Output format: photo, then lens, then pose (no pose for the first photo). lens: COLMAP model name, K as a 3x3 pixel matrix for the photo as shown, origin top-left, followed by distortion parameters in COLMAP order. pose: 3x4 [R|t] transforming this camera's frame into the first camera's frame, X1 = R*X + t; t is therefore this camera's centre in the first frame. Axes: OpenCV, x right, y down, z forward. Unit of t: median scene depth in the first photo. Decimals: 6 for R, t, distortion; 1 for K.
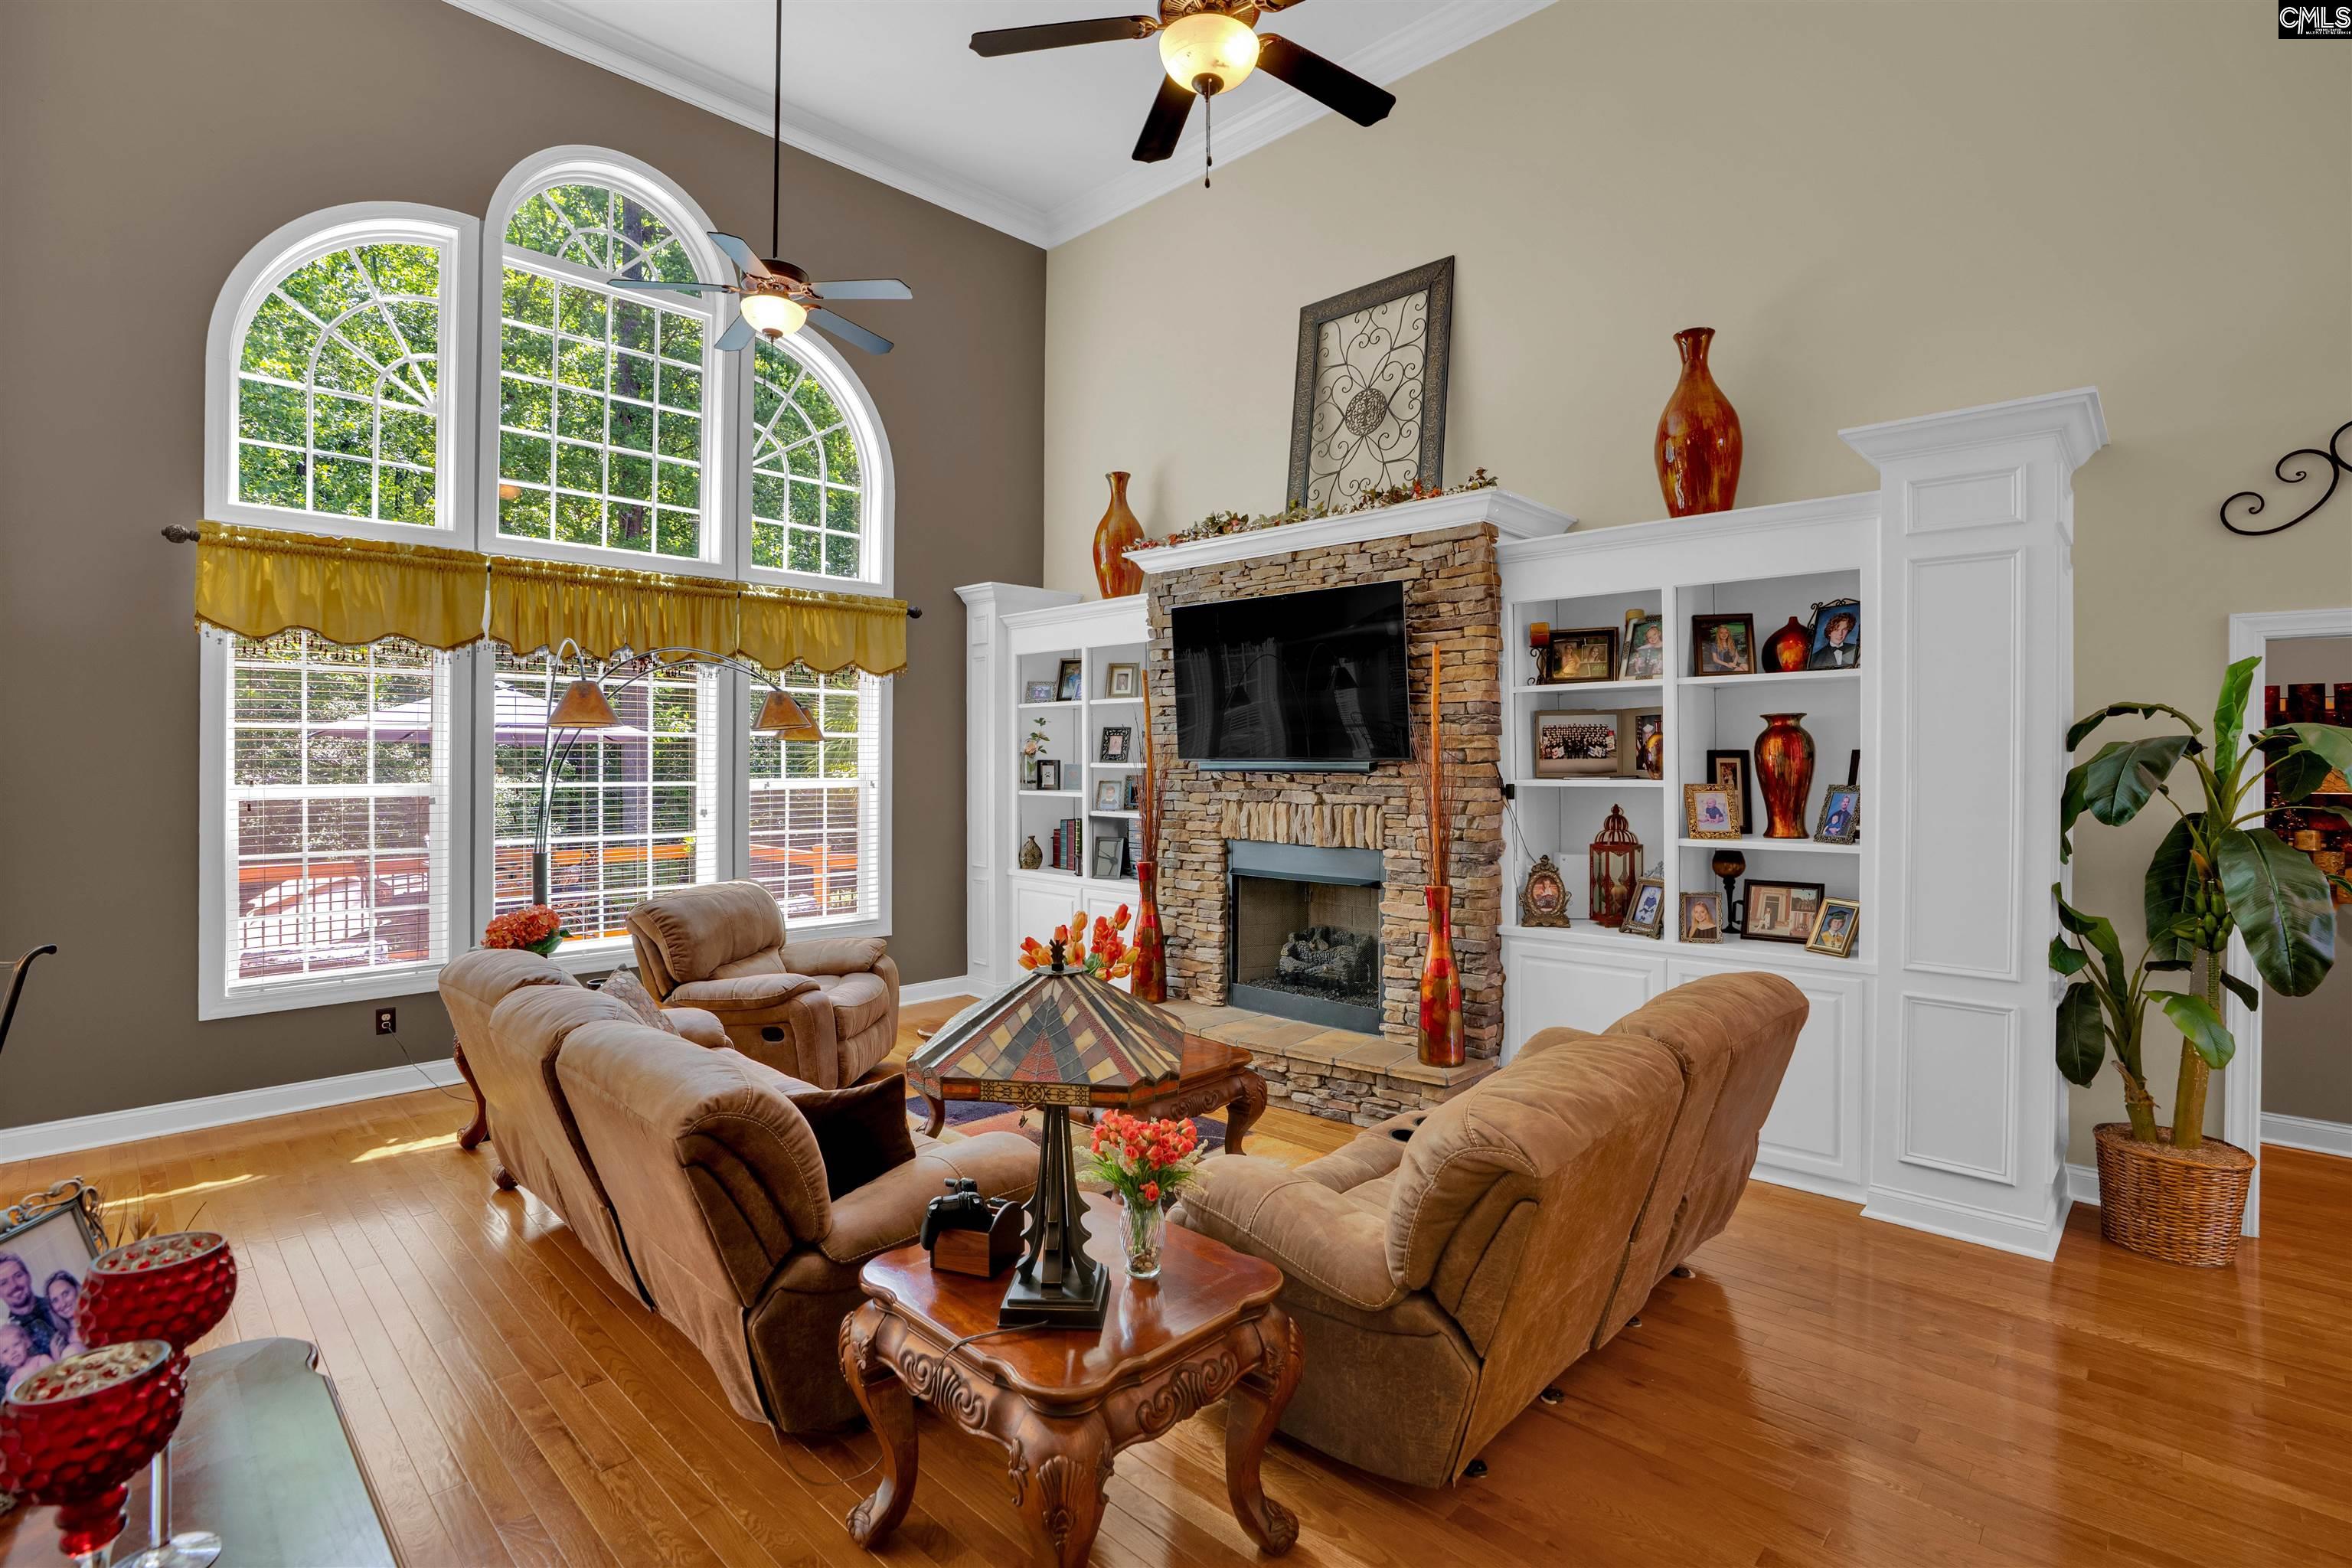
lens RADIAL K [[1088.9, 0, 1182.5], [0, 1088.9, 766.6], [0, 0, 1]] dist [-0.004529, 0.000096]
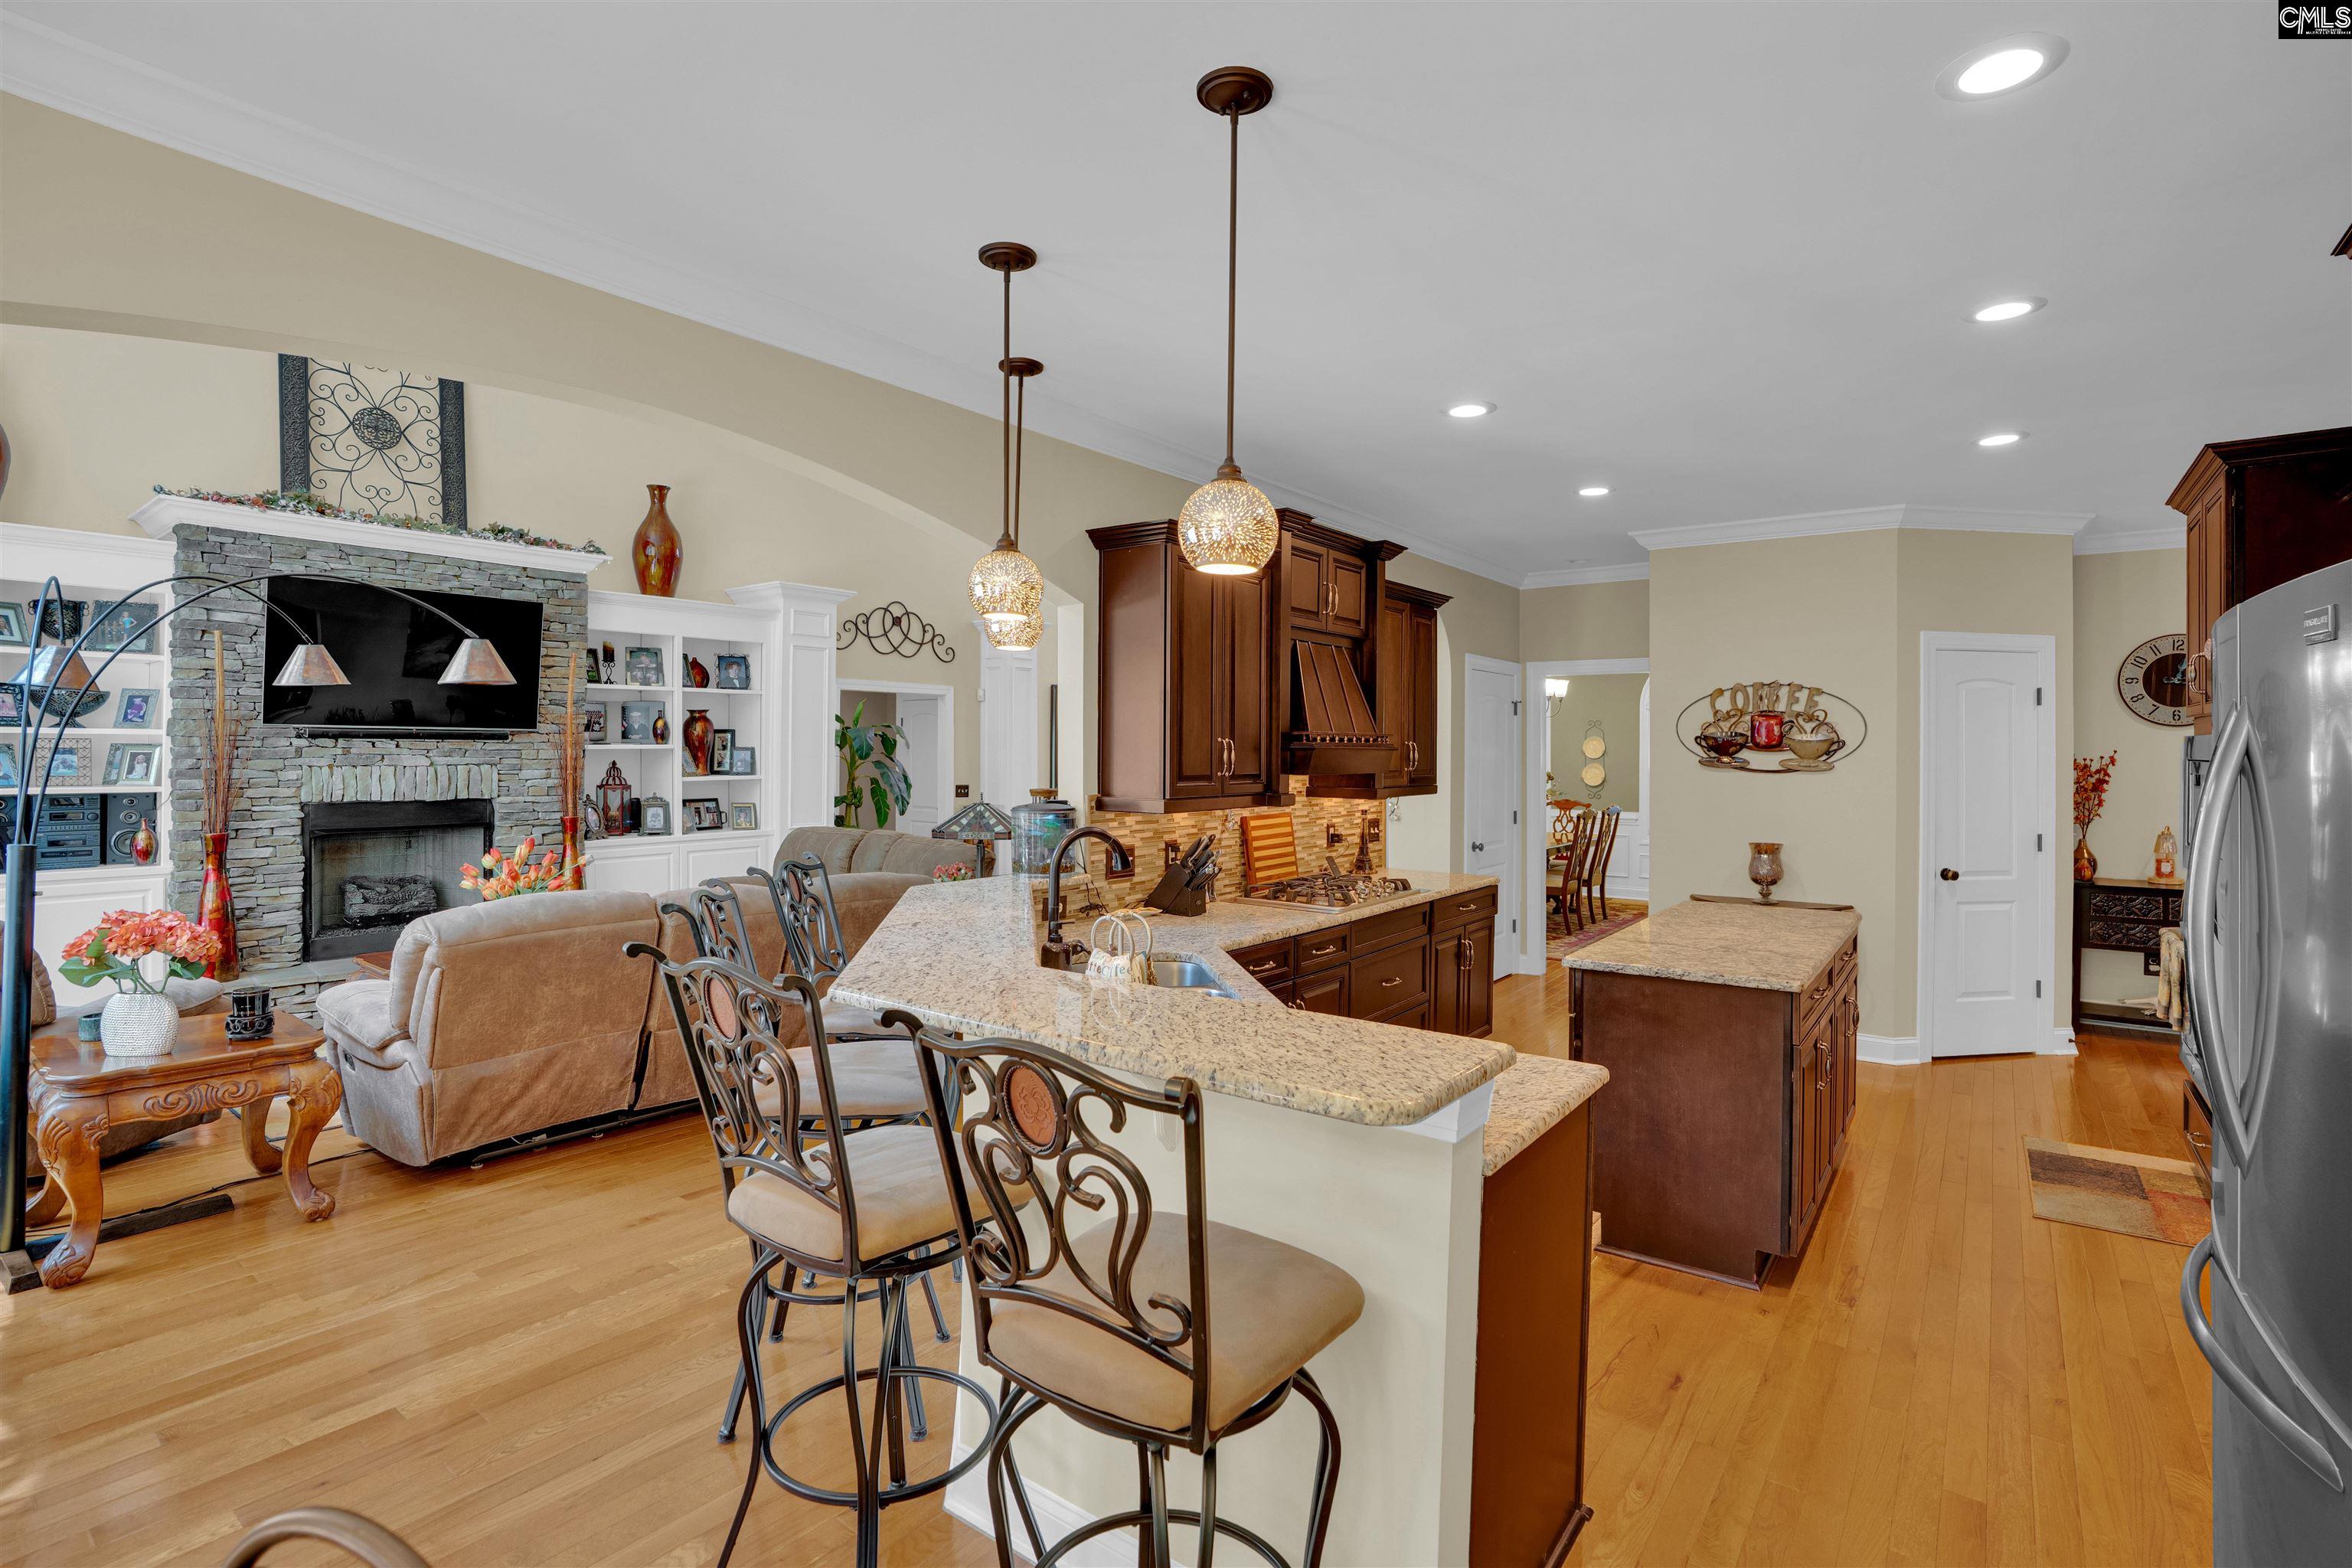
lens RADIAL K [[1088.9, 0, 1182.2], [0, 1088.9, 766.1], [0, 0, 1]] dist [-0.004529, 0.000096]
pose [[-0.093934, -0.017326, 0.995428, -1.221599], [-0.000081, 0.999849, 0.017395, 0.014528], [-0.995578, 0.001553, -0.093921, 0.295389]]
